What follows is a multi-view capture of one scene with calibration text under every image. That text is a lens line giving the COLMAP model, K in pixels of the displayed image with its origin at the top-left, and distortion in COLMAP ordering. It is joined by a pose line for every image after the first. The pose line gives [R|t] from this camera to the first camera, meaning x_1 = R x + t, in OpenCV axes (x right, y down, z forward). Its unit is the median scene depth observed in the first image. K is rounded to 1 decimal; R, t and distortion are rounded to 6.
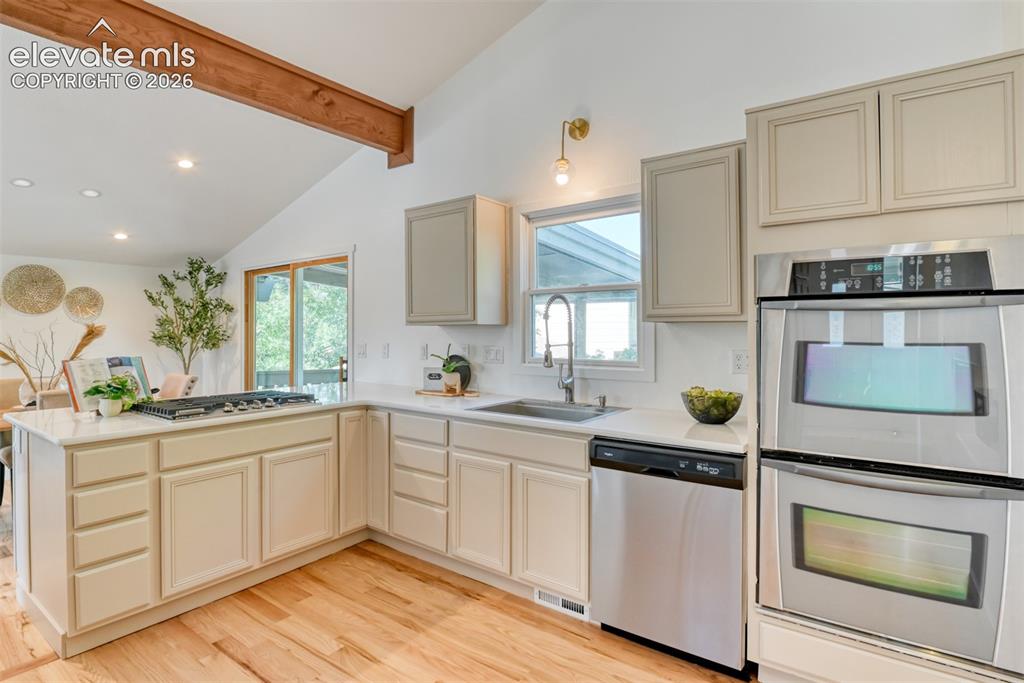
lens RADIAL K [[512.1, 0, 512.7], [0, 512.1, 336.0], [0, 0, 1]] dist [-0.031922, -0.000591]
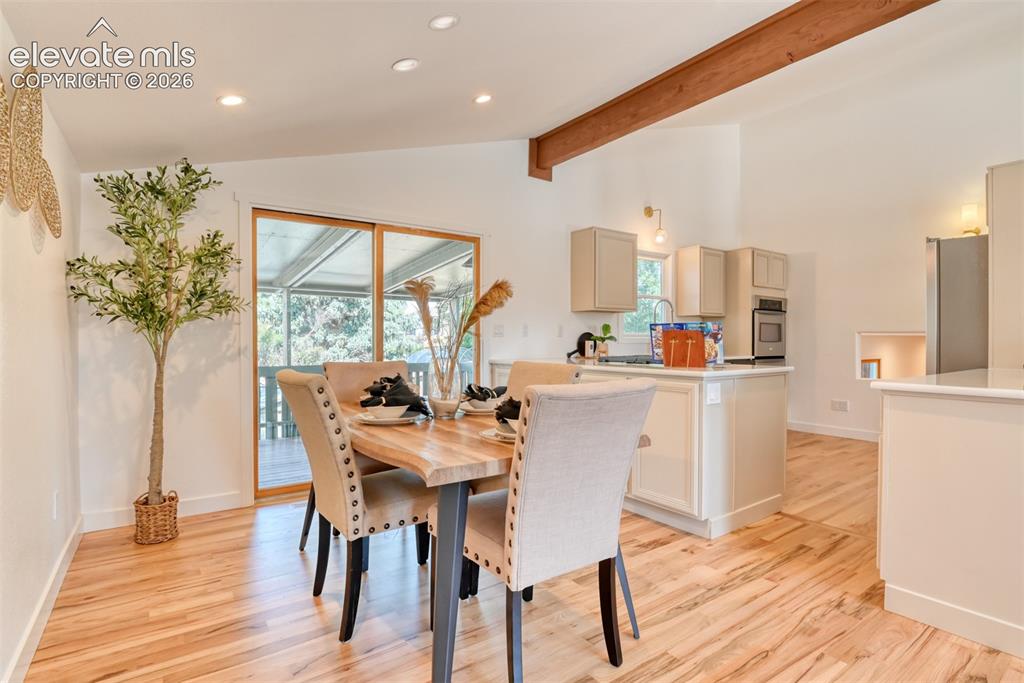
lens RADIAL K [[512.1, 0, 511.7], [0, 512.1, 338.1], [0, 0, 1]] dist [-0.031922, -0.000591]
pose [[0.301860, -0.002694, 0.953349, -1.450053], [0.003575, 0.999992, 0.001694, 0.045789], [-0.953346, 0.002897, 0.301867, 0.725192]]
